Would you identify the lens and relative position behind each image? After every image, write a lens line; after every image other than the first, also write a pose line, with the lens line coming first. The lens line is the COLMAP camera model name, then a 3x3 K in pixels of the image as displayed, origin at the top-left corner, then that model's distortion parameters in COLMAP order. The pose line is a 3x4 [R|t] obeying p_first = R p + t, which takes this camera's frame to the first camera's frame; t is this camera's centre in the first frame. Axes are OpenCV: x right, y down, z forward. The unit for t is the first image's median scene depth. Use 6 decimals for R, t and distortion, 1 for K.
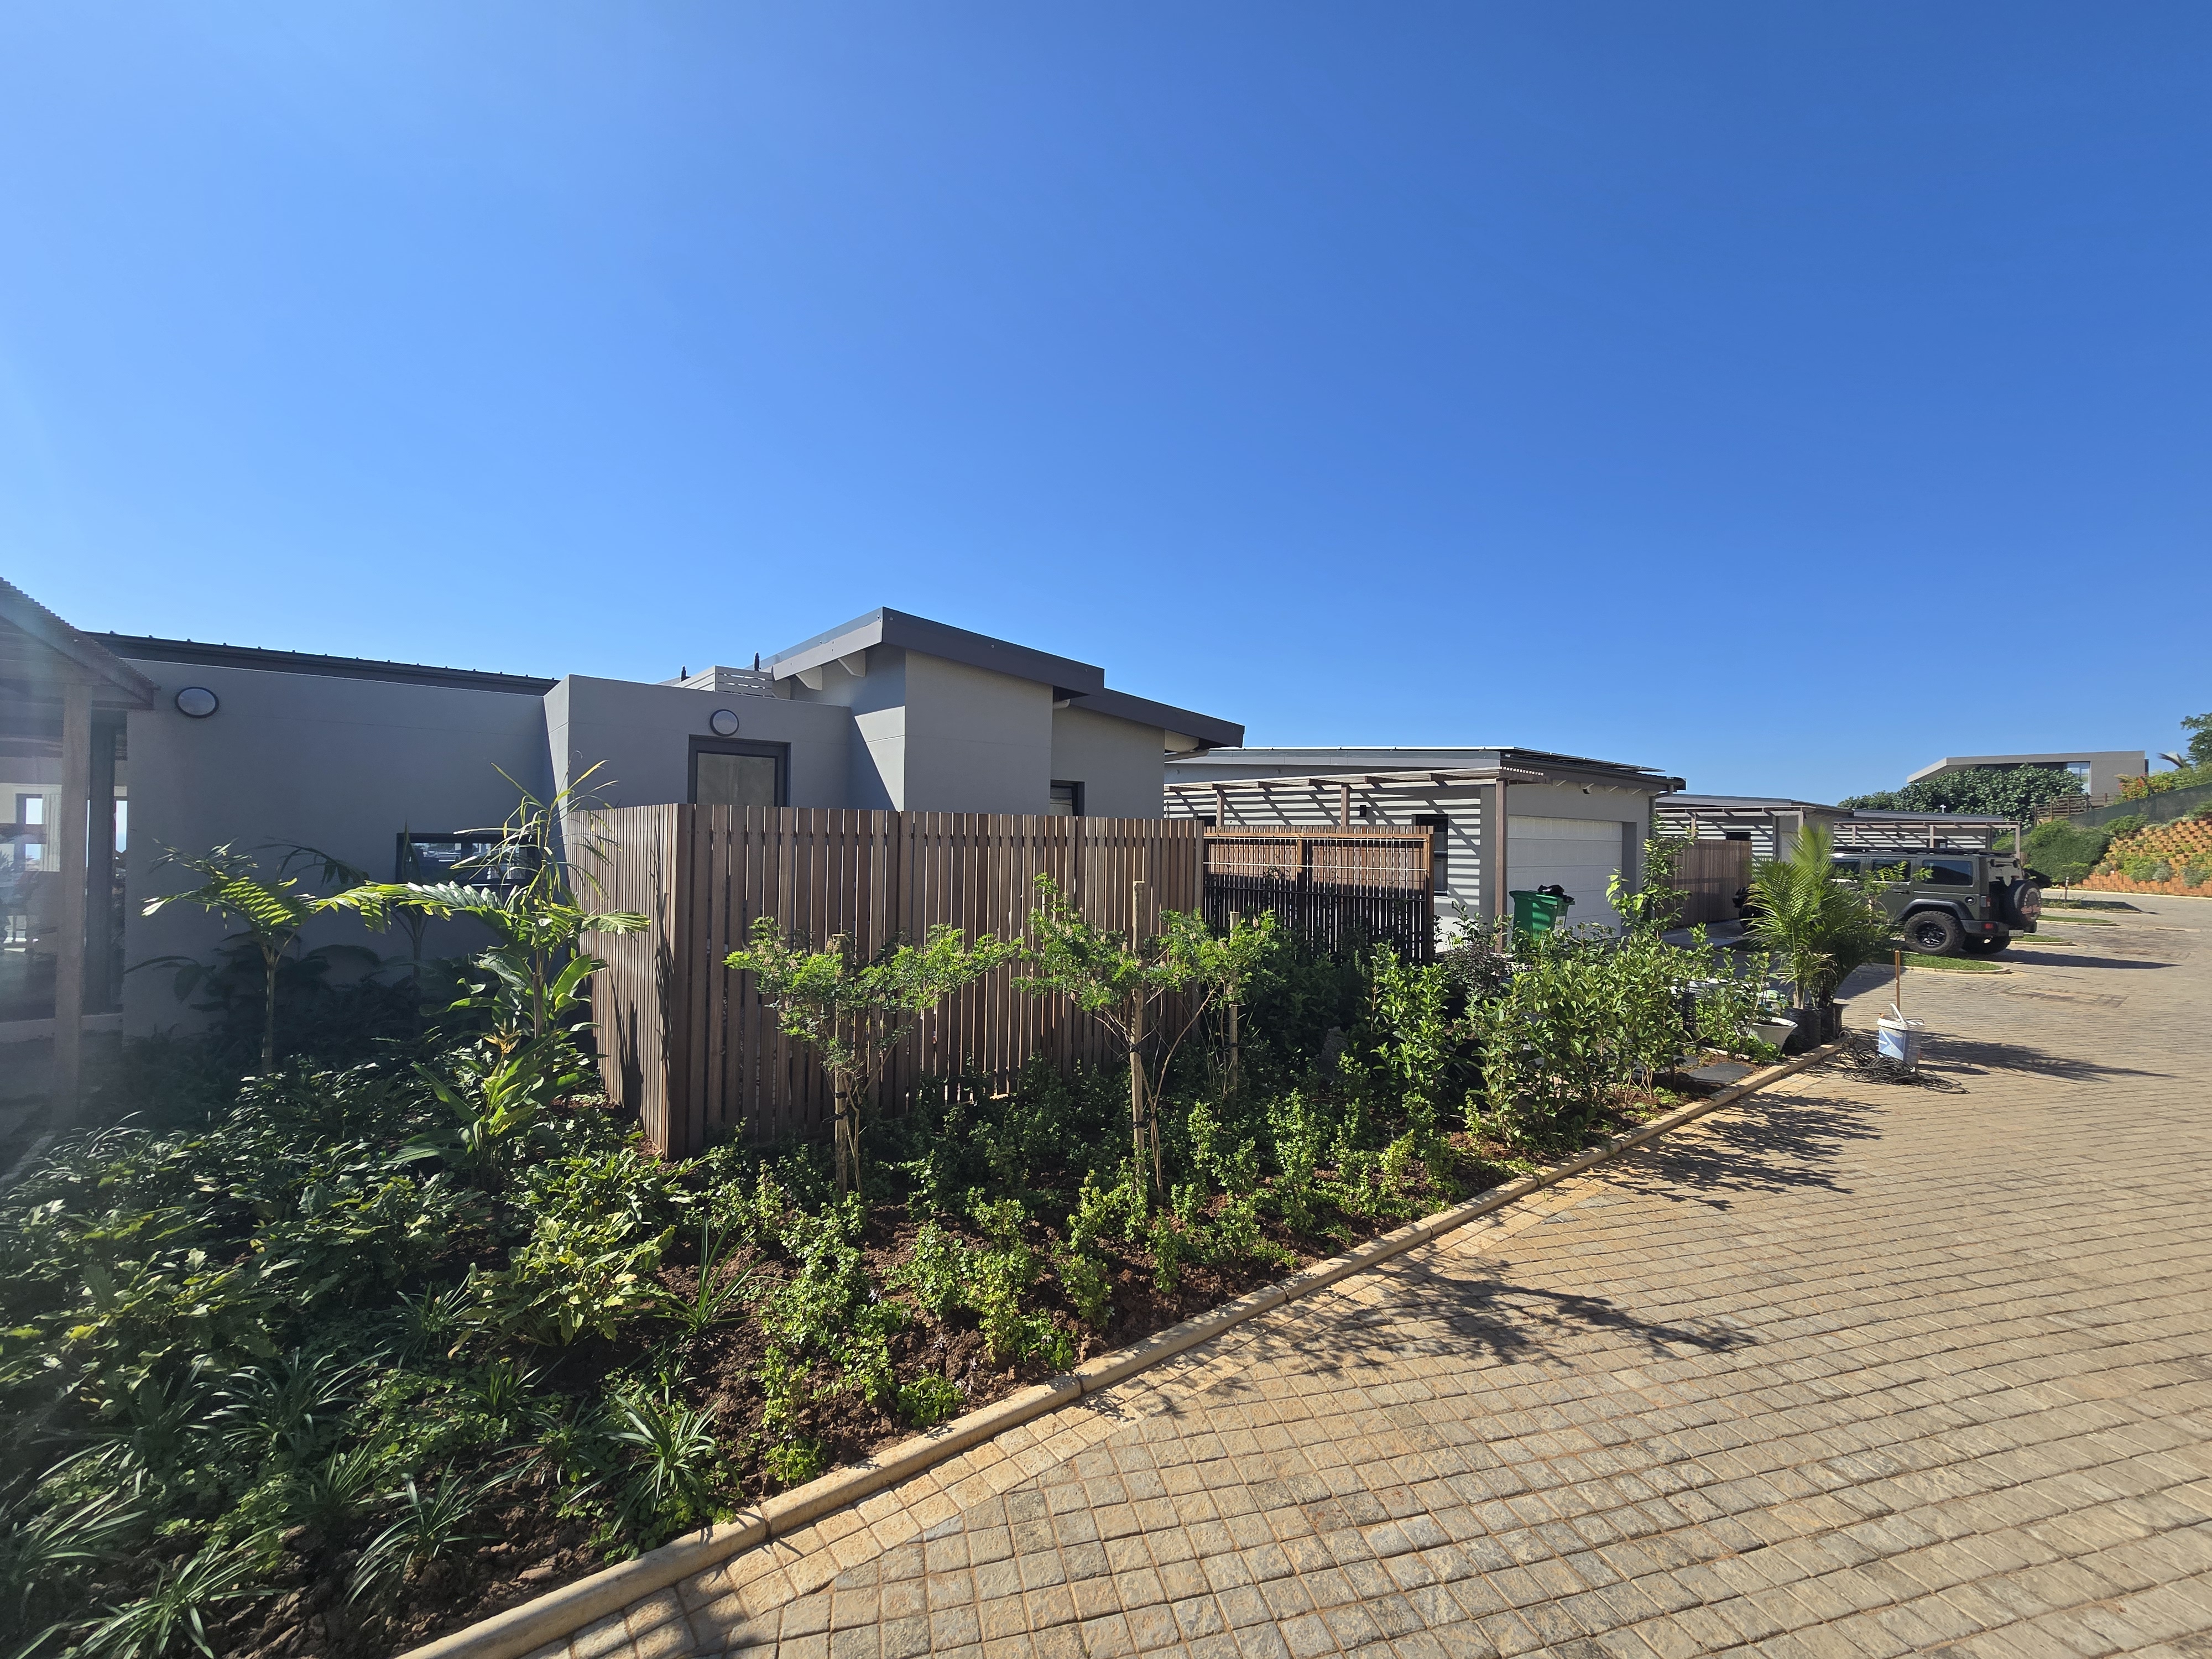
lens RADIAL K [[906.1, 0, 1118.2], [0, 906.1, 834.7], [0, 0, 1]] dist [-0.003392, 0.000047]
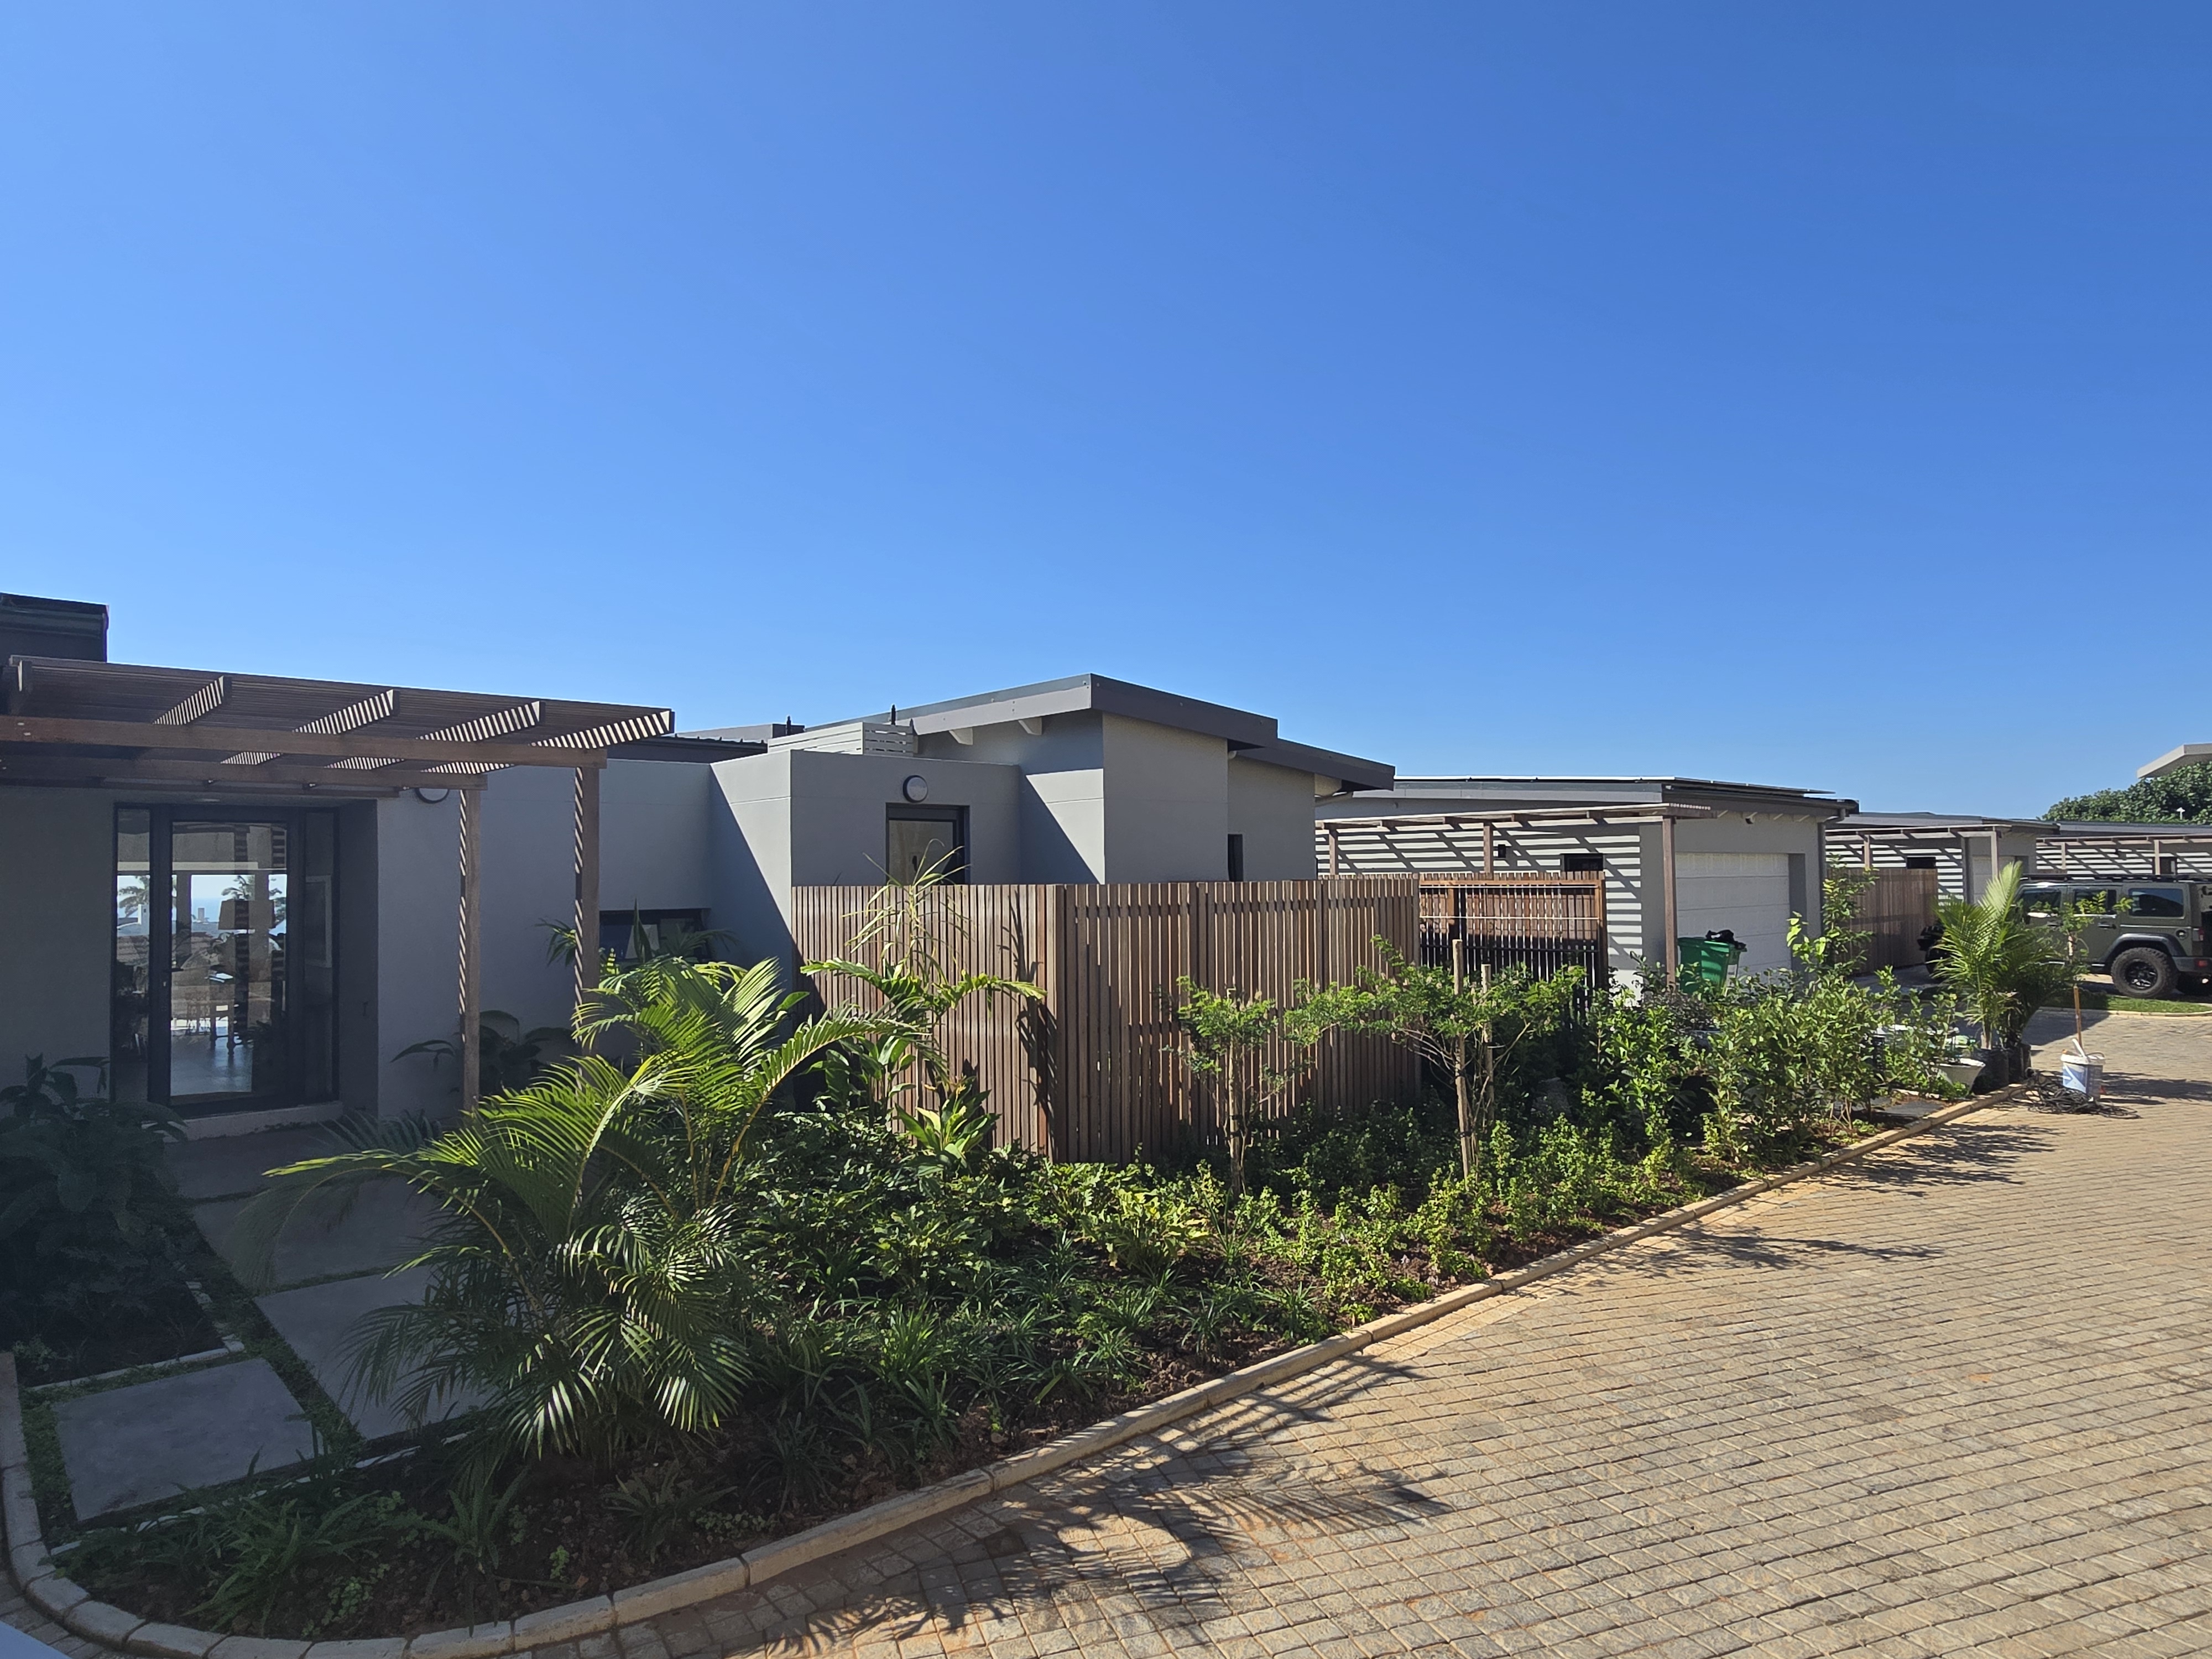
lens RADIAL K [[1332.4, 0, 1103.4], [0, 1332.4, 840.1], [0, 0, 1]] dist [-0.000710, -0.002813]
pose [[0.998456, -0.023805, 0.050185, -0.416399], [0.024886, 0.999469, -0.021014, -0.044703], [-0.049658, 0.022231, 0.998519, -0.612256]]
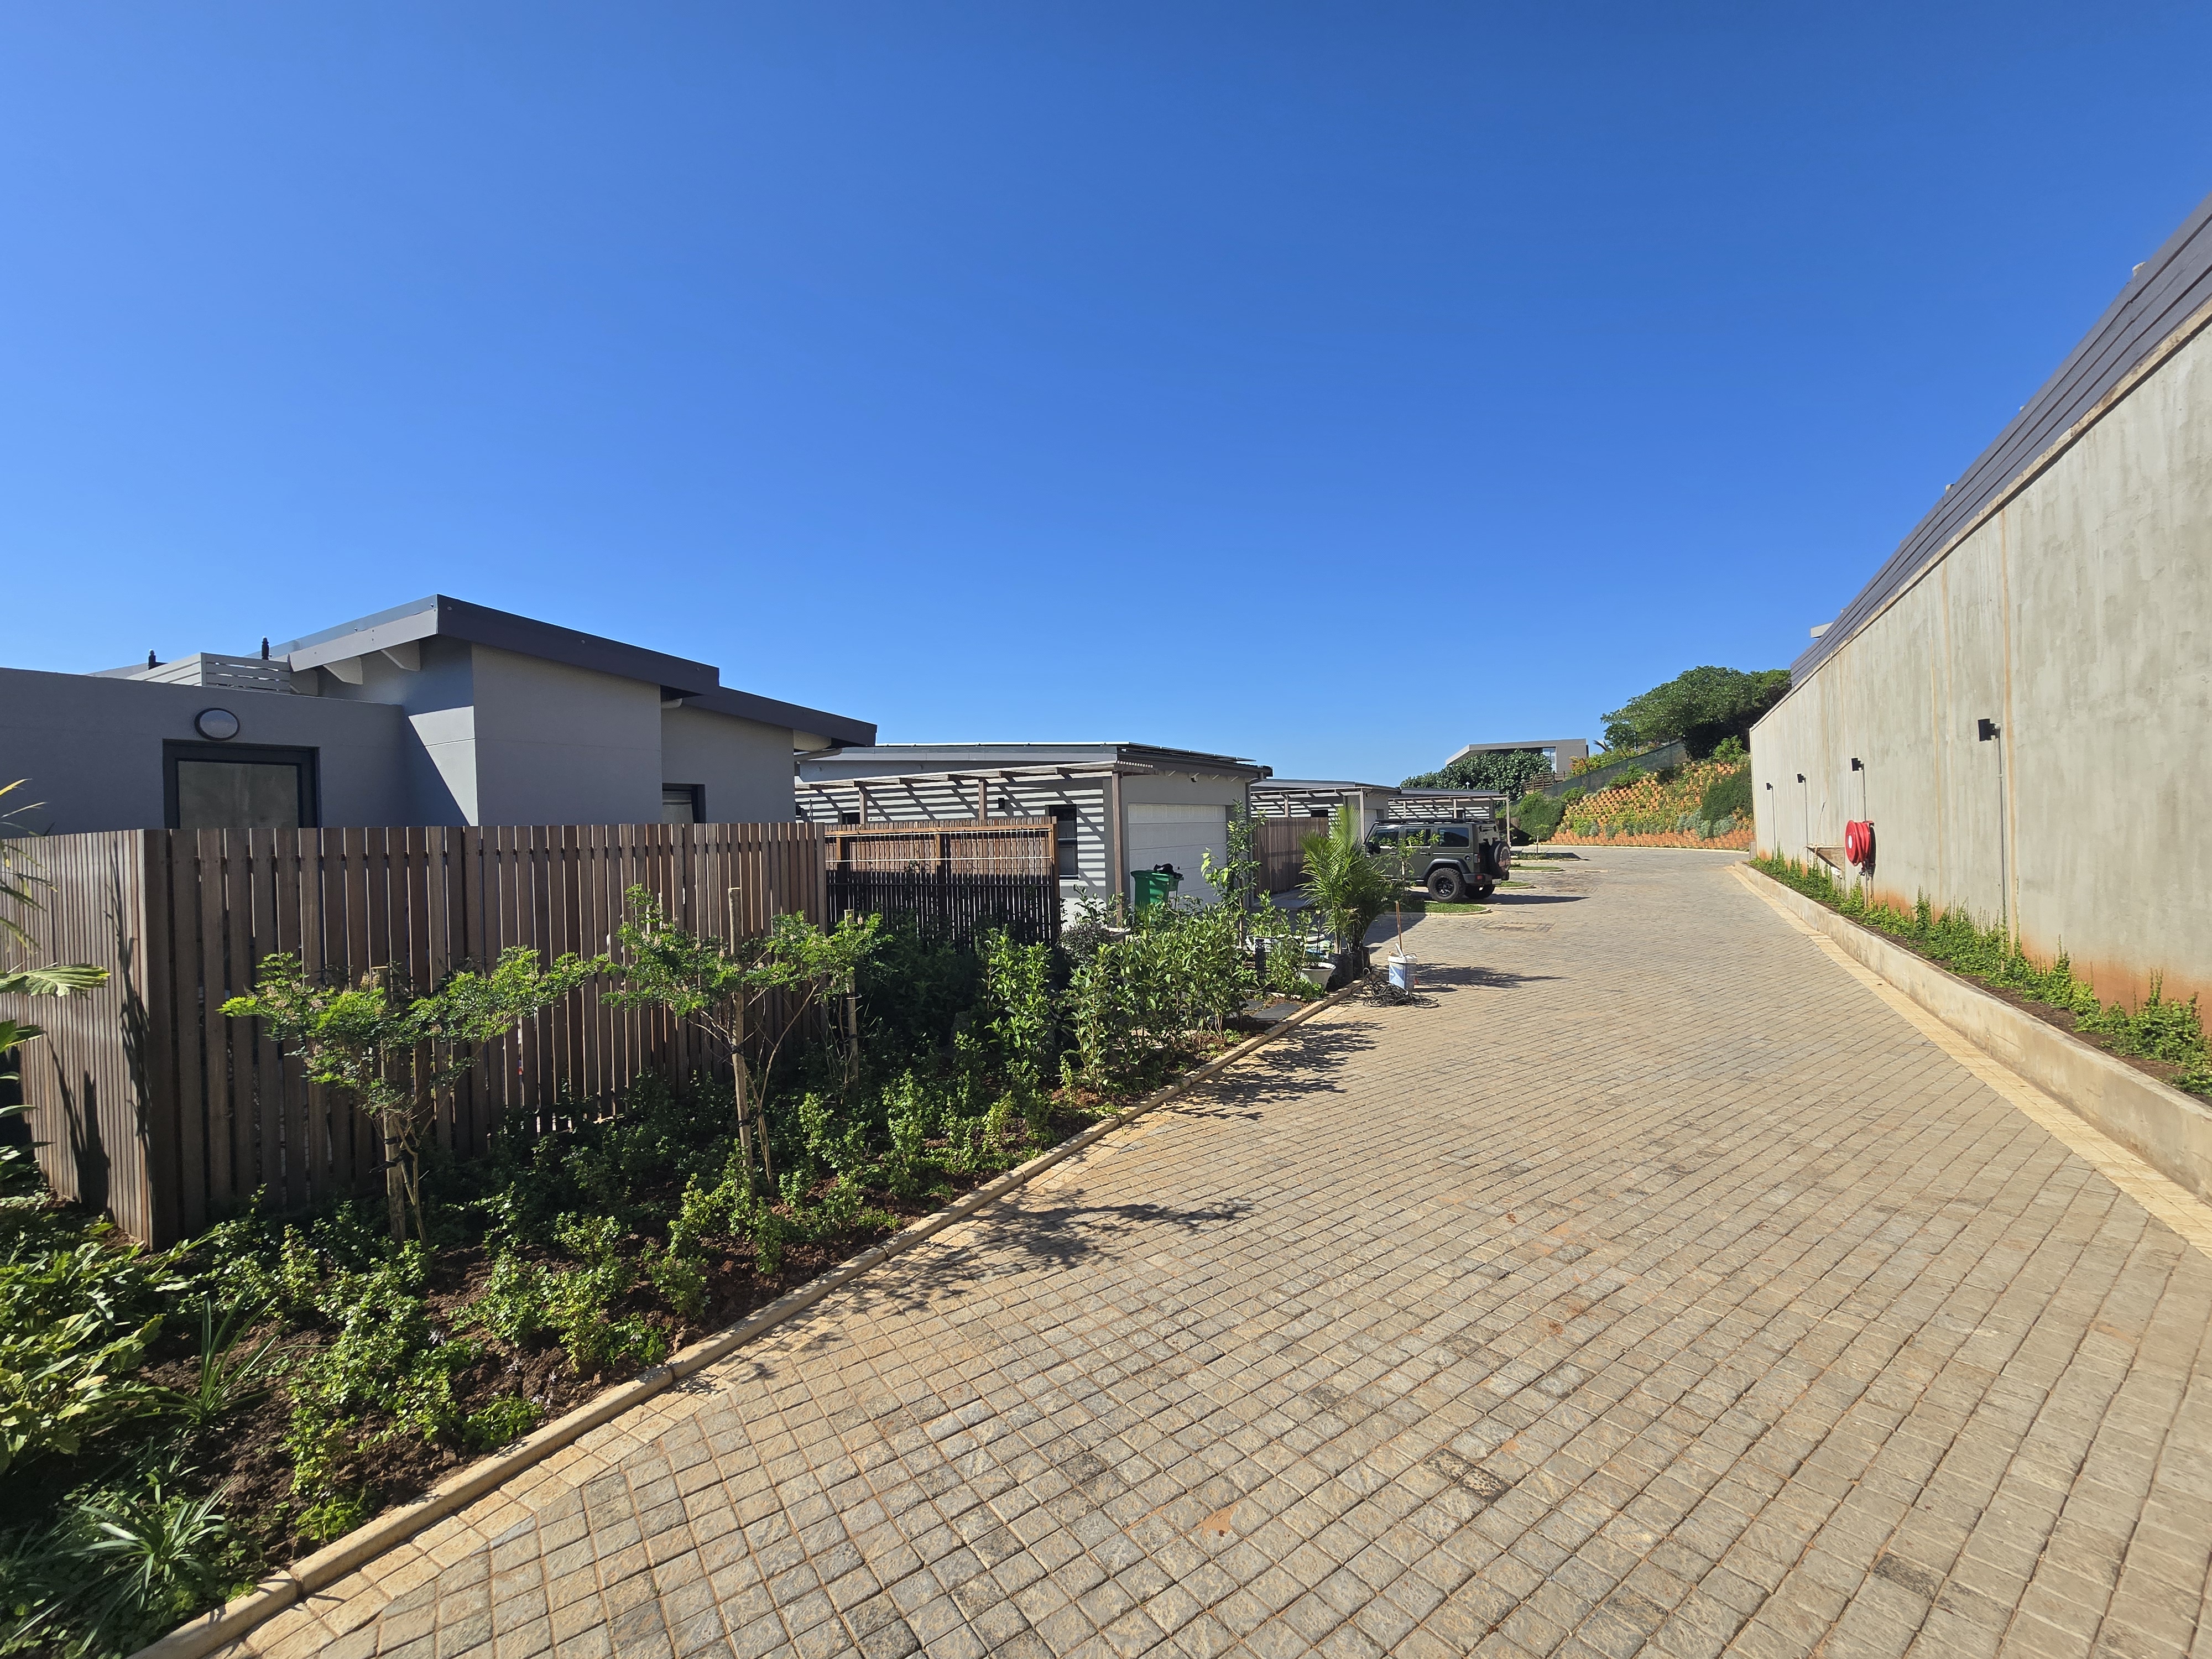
lens RADIAL K [[906.1, 0, 1118.2], [0, 906.1, 834.7], [0, 0, 1]] dist [-0.003392, 0.000047]
pose [[0.934359, -0.042136, 0.353833, 0.051965], [0.038216, 0.999106, 0.018063, -0.008544], [-0.354278, -0.003355, 0.935134, -0.087930]]
